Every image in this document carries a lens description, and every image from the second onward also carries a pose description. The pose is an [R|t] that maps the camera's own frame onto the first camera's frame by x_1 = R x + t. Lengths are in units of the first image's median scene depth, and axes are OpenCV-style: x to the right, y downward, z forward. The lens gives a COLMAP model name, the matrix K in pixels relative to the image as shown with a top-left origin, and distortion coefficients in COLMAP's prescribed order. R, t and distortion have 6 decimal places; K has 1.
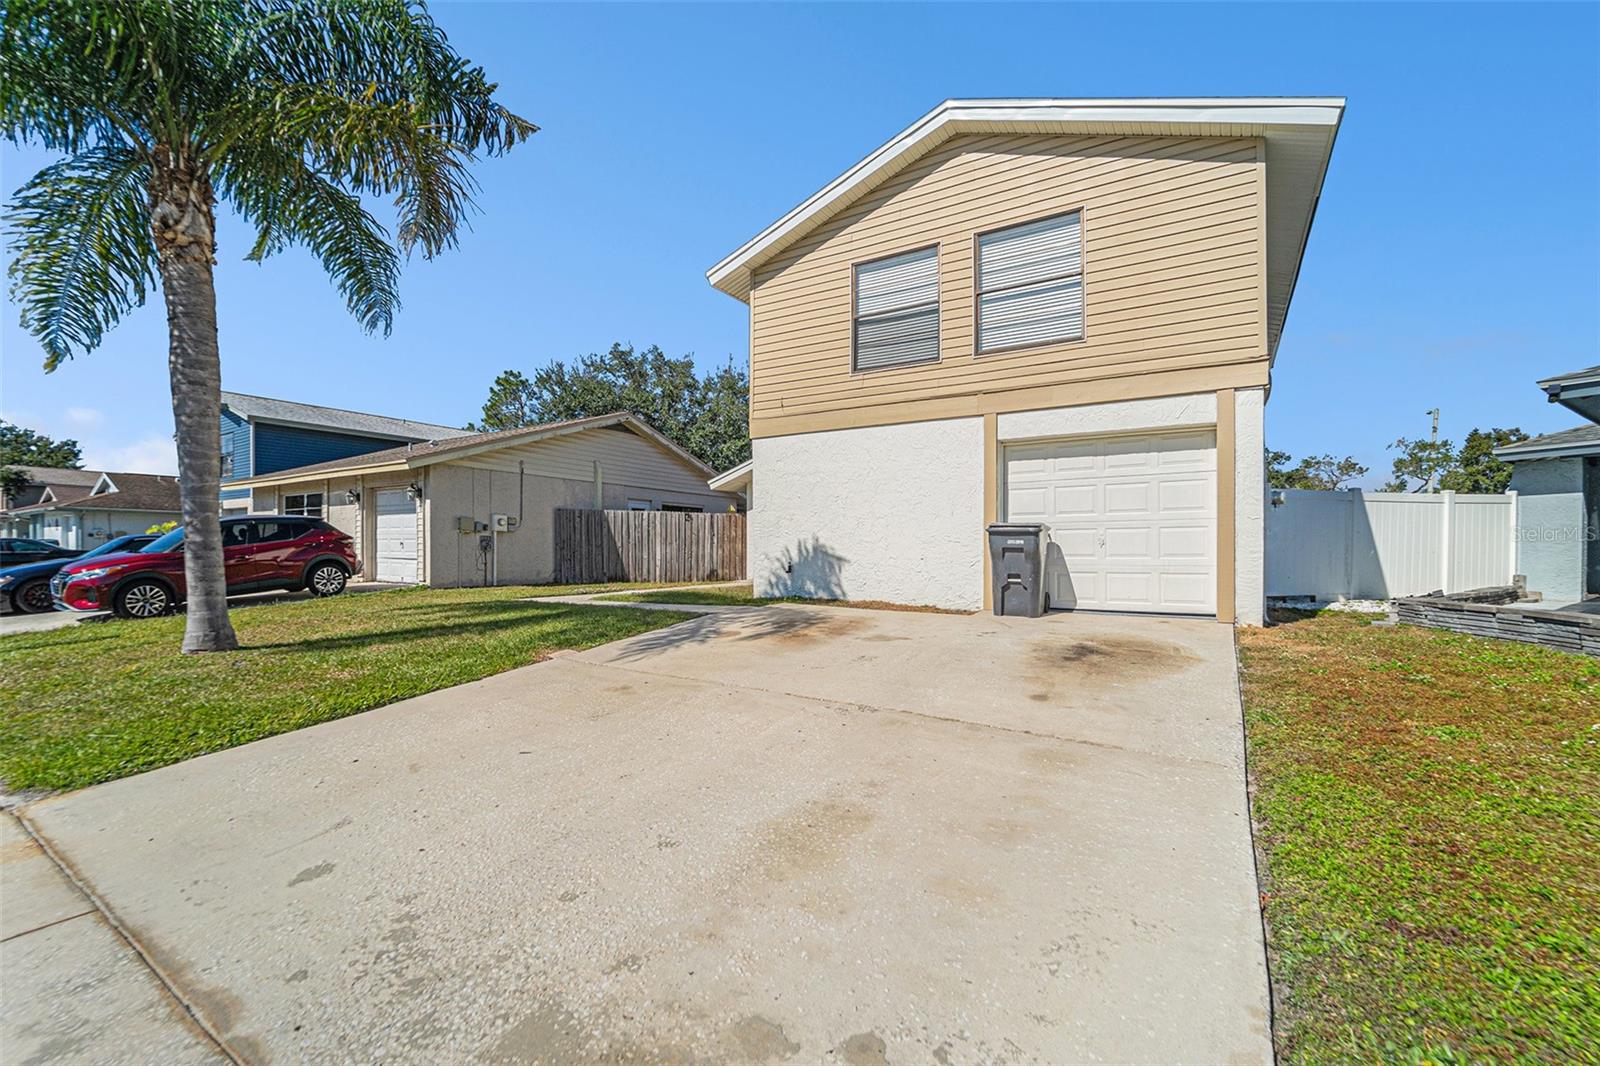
lens RADIAL K [[654.4, 0, 794.2], [0, 654.4, 534.0], [0, 0, 1]] dist [-0.022341, 0.001192]
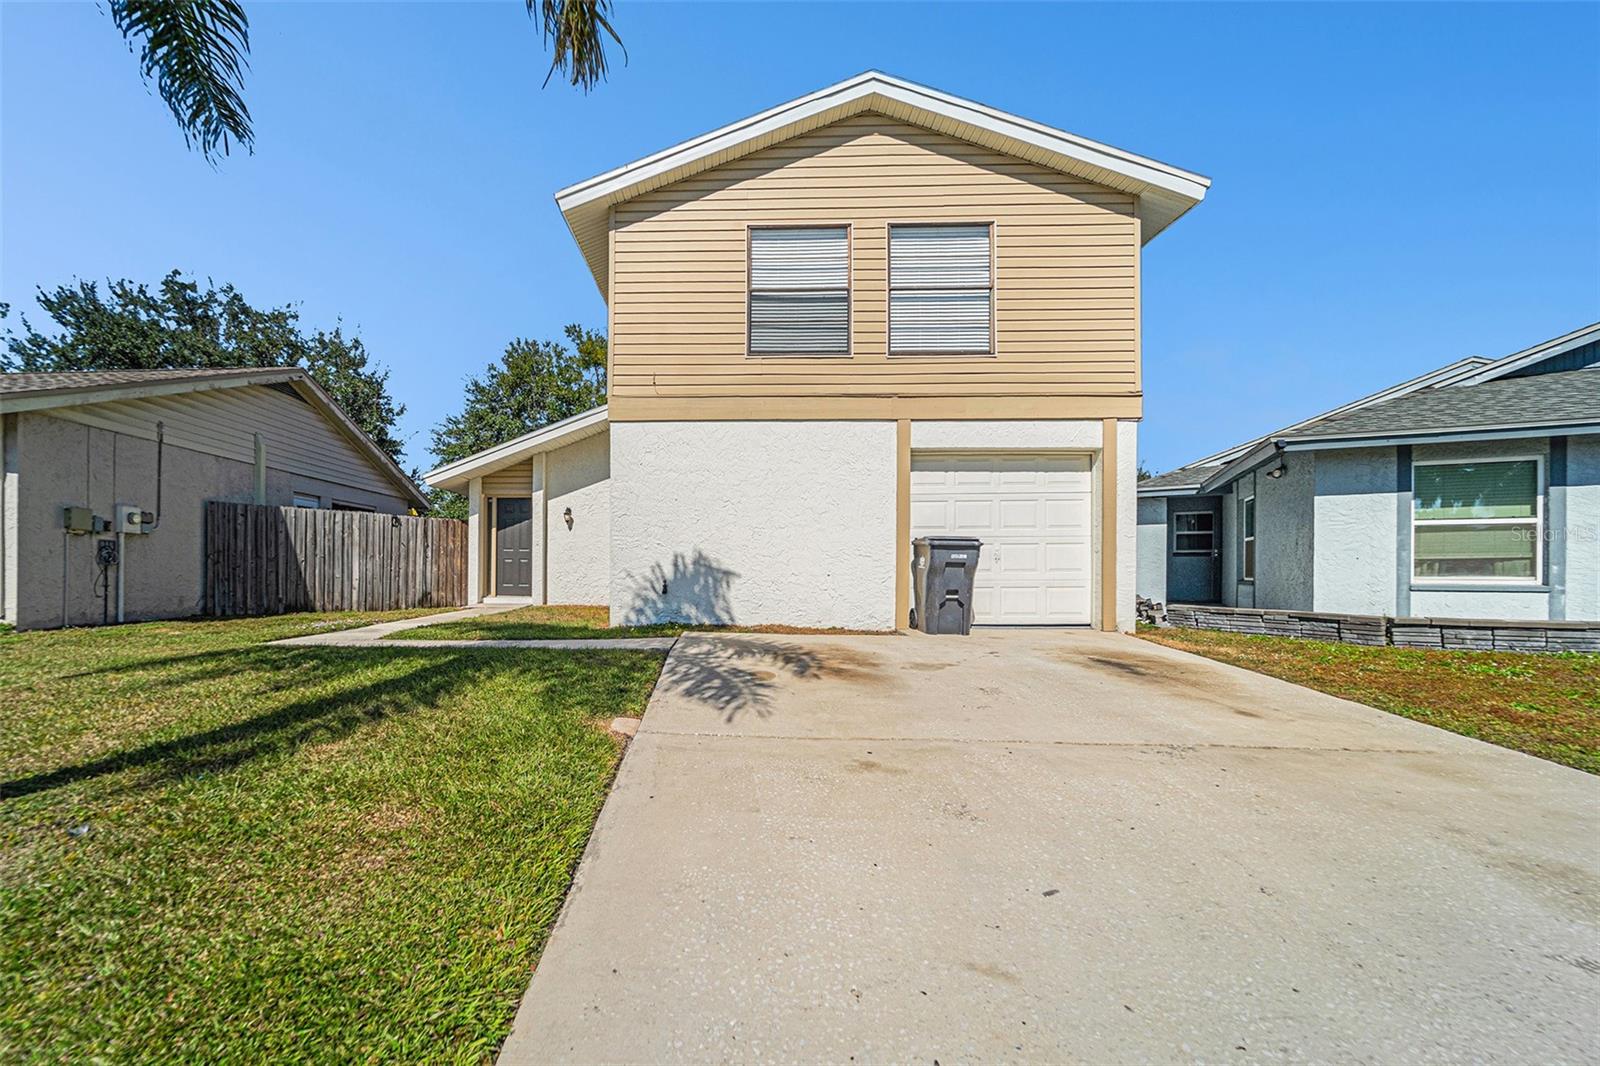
lens RADIAL K [[707.2, 0, 749.8], [0, 707.2, 550.8], [0, 0, 1]] dist [-0.022129, -0.001193]
pose [[0.874701, 0.012252, 0.484508, -0.341394], [-0.012112, 0.999921, -0.003419, 0.009166], [-0.484511, -0.002878, 0.874780, 0.199175]]
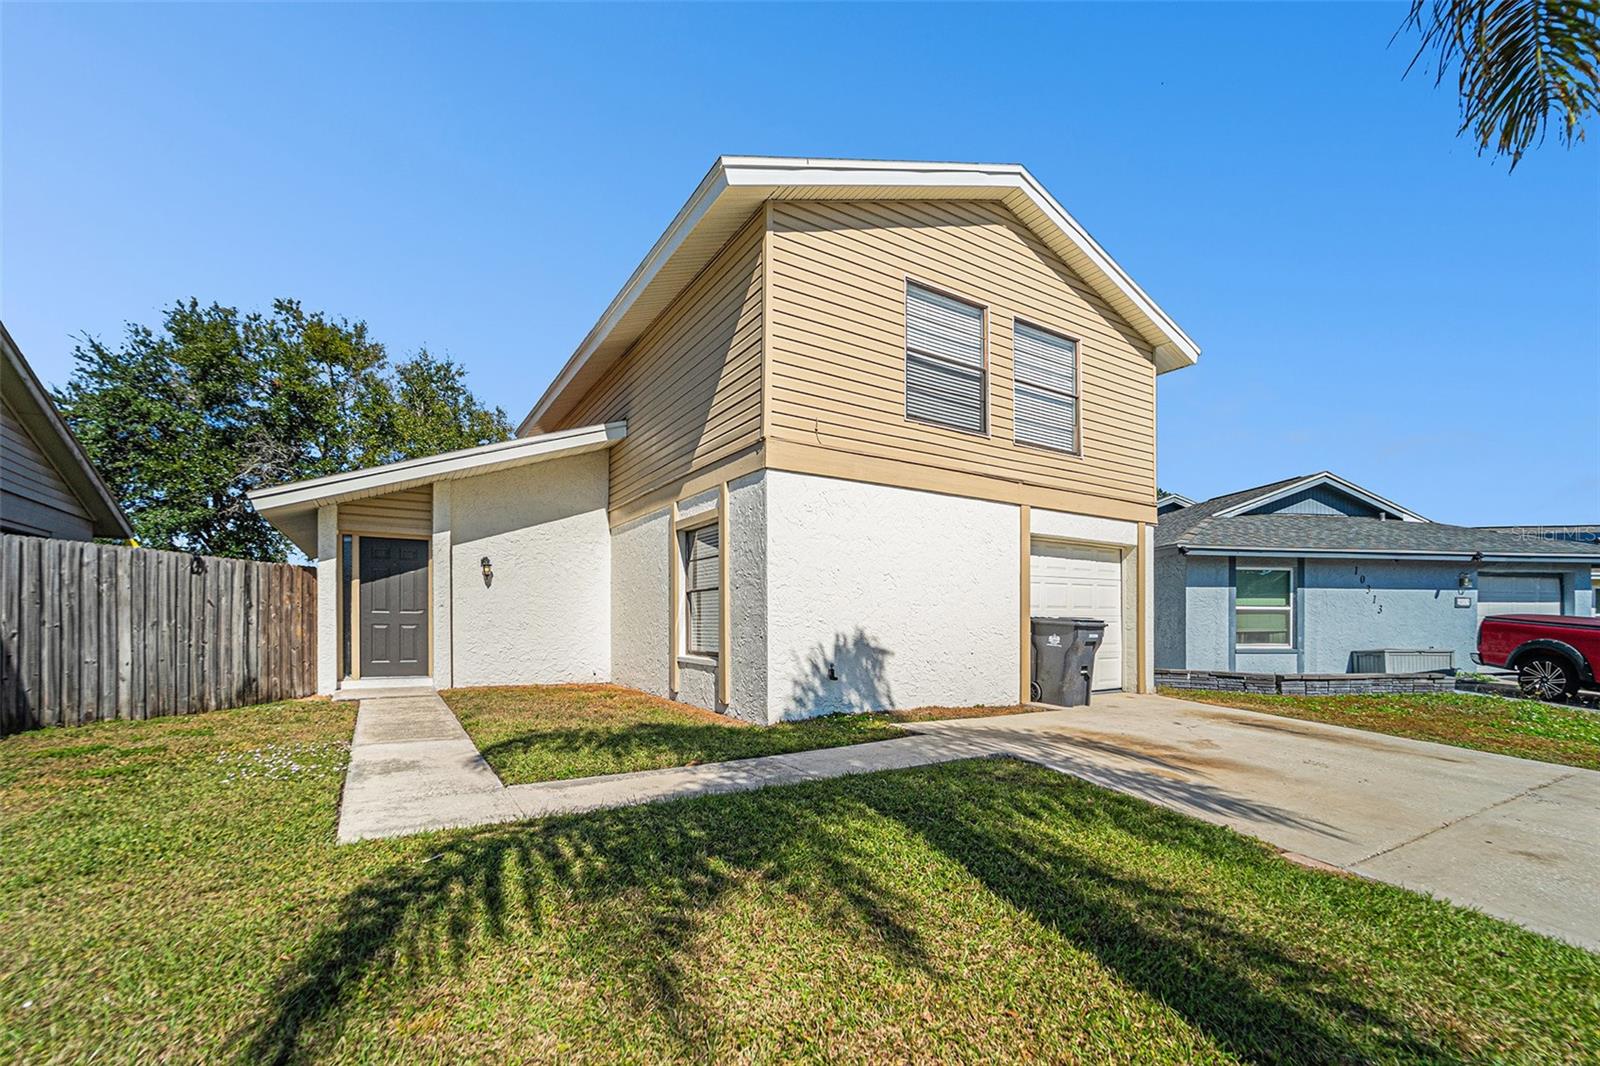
lens RADIAL K [[654.4, 0, 866.7], [0, 654.4, 608.8], [0, 0, 1]] dist [-0.022341, 0.001192]
pose [[0.433925, 0.017199, 0.900785, -0.624390], [-0.029397, 0.999556, -0.004924, -0.012911], [-0.900469, -0.024344, 0.434238, 0.696571]]
